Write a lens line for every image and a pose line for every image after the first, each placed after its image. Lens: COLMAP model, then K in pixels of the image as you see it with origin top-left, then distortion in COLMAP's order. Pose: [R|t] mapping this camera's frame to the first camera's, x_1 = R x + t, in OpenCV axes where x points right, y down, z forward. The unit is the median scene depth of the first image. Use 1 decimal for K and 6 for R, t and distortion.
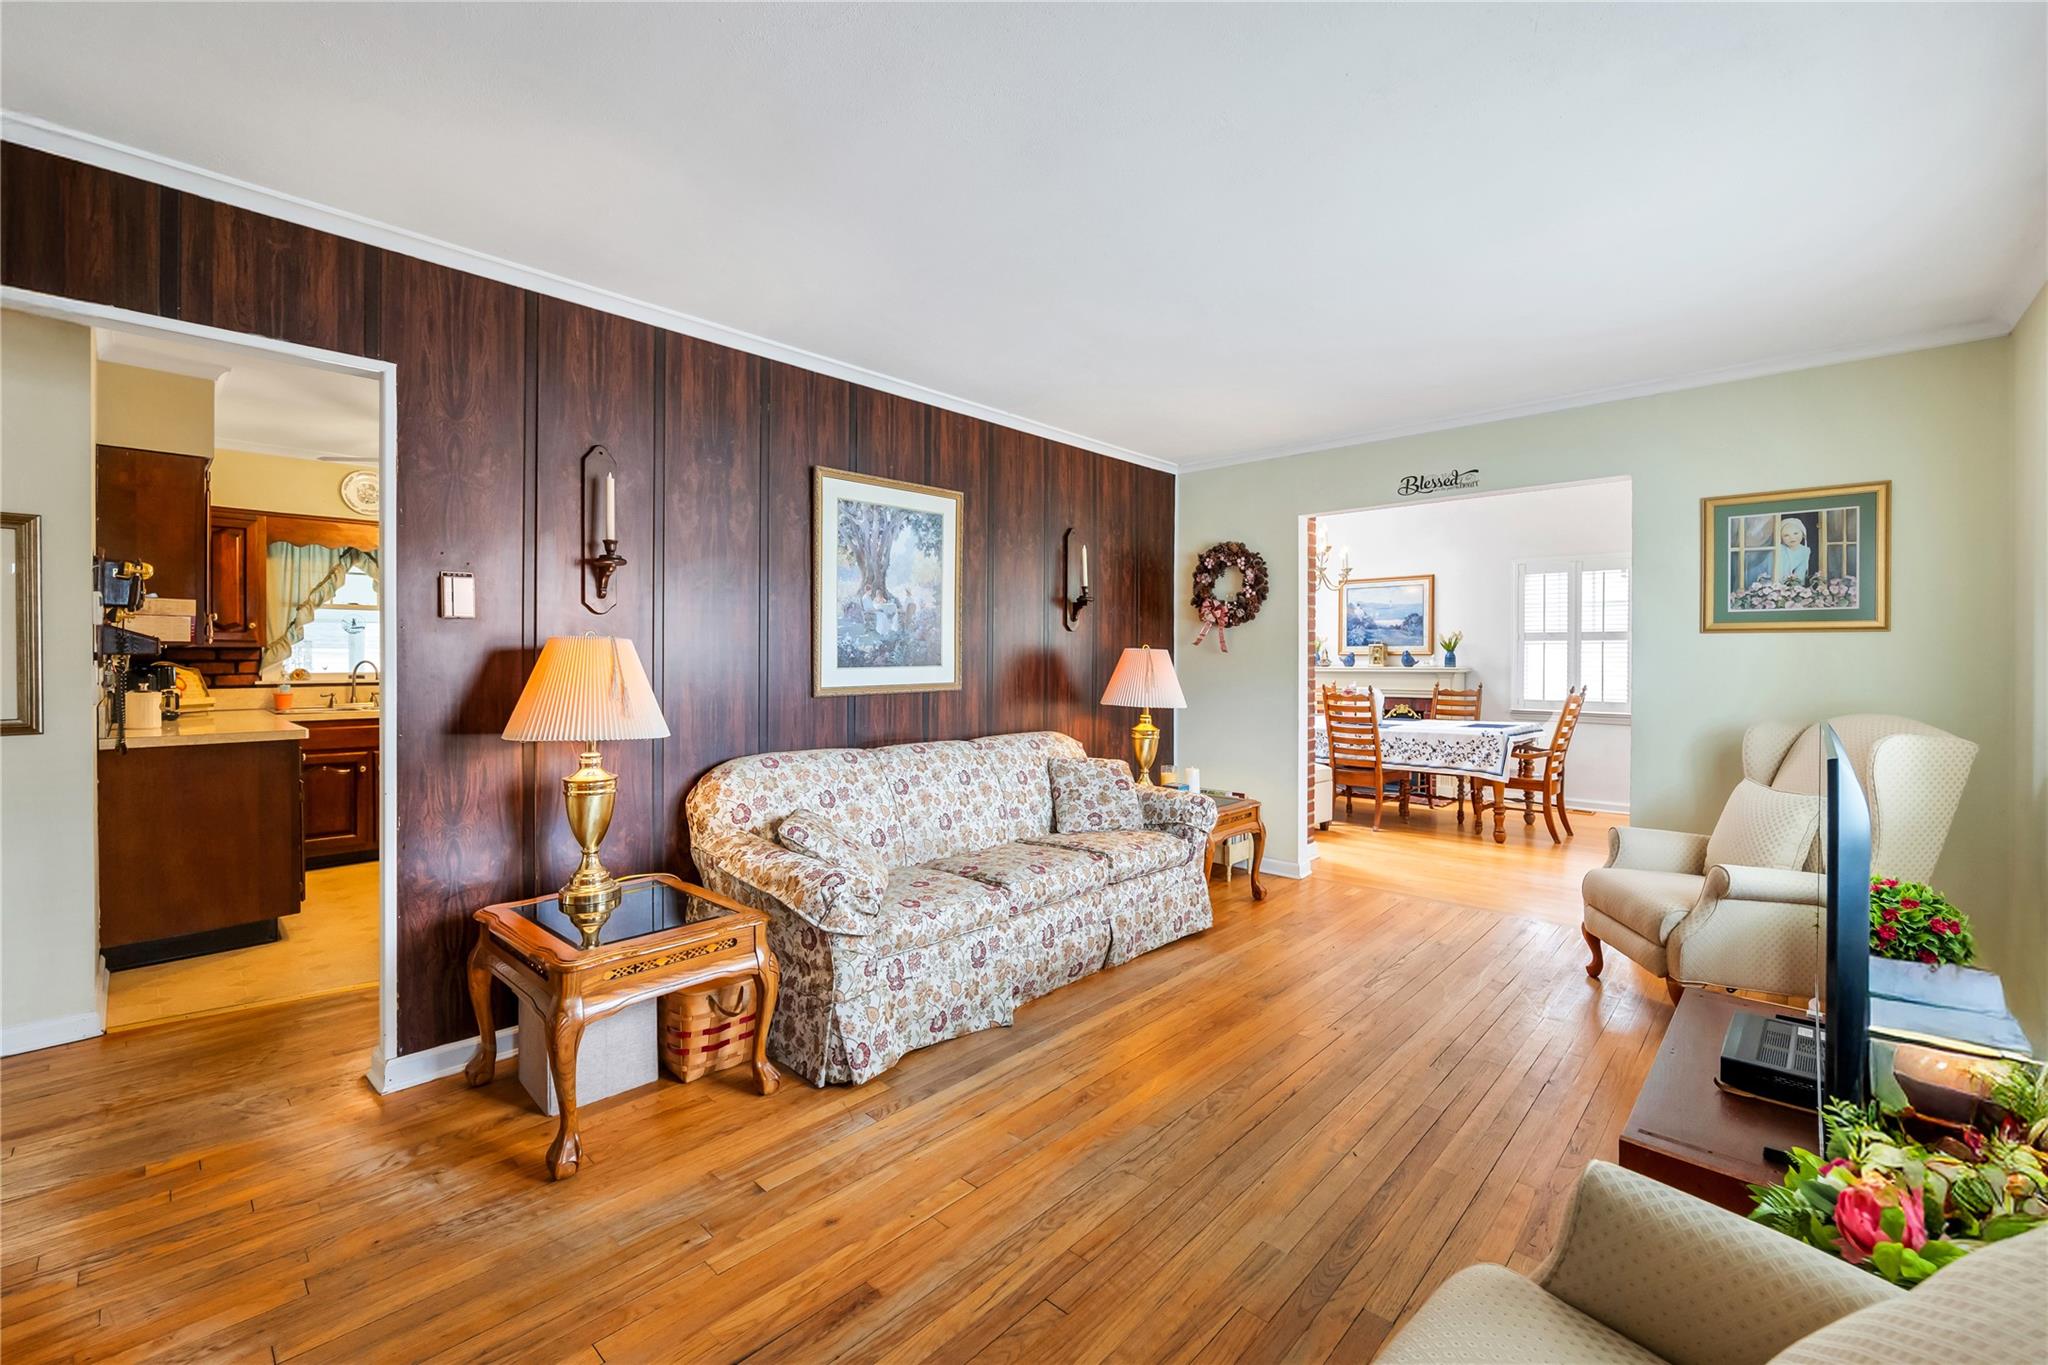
lens RADIAL K [[841.9, 0, 1022.9], [0, 841.9, 662.9], [0, 0, 1]] dist [-0.012127, 0.000949]
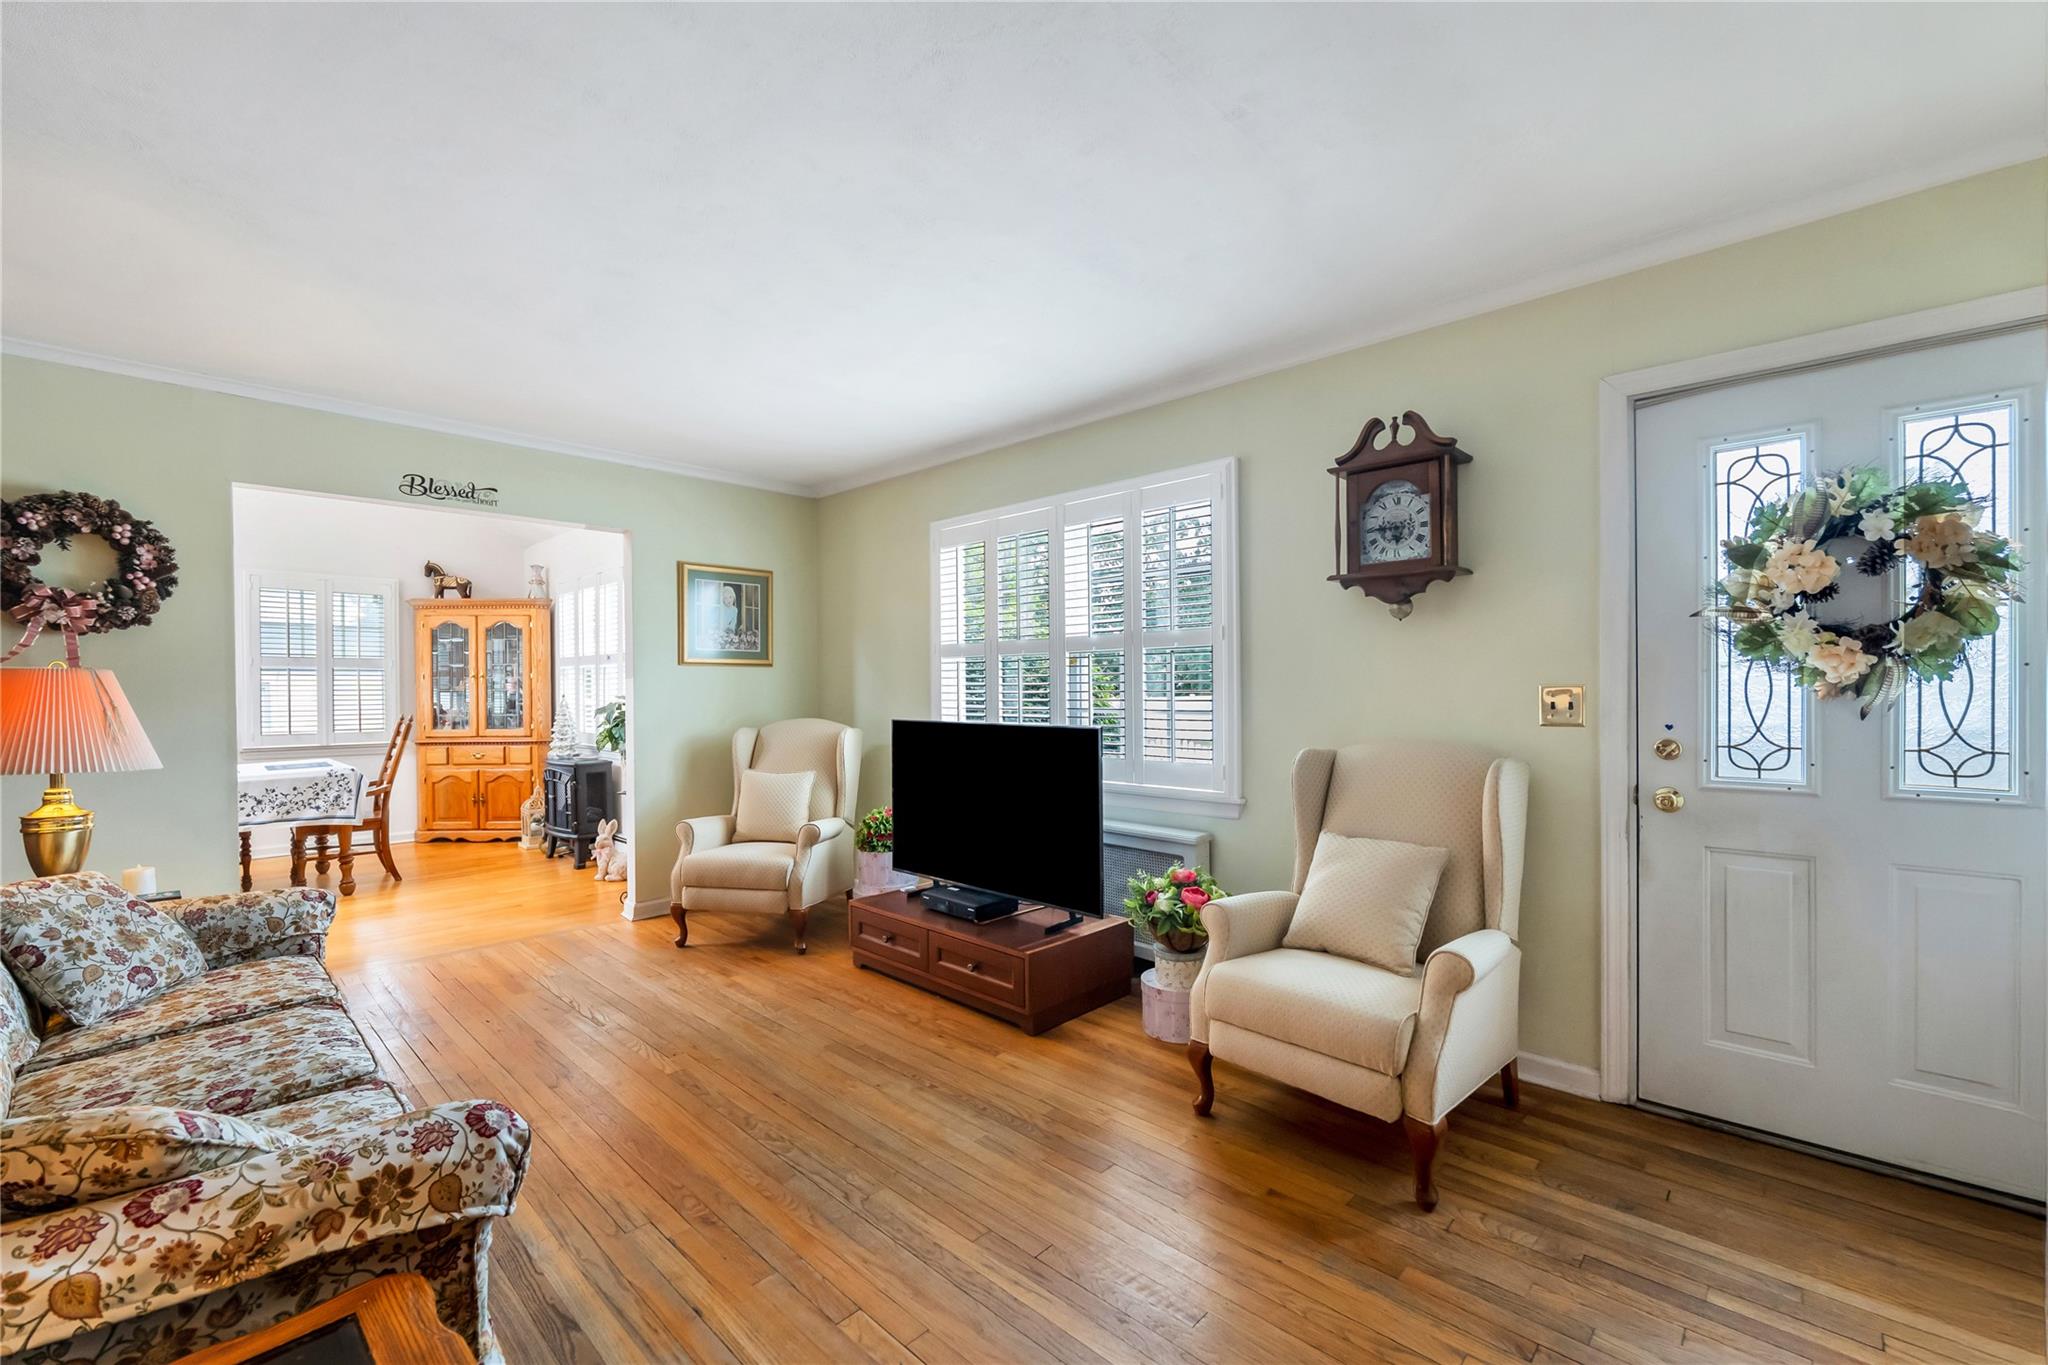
lens RADIAL K [[841.9, 0, 1024.8], [0, 841.9, 698.4], [0, 0, 1]] dist [-0.012127, 0.000949]
pose [[0.013311, -0.016592, 0.999774, -0.352916], [0.008988, 0.999824, 0.016473, -0.000427], [-0.999871, 0.008767, 0.013458, 0.326039]]
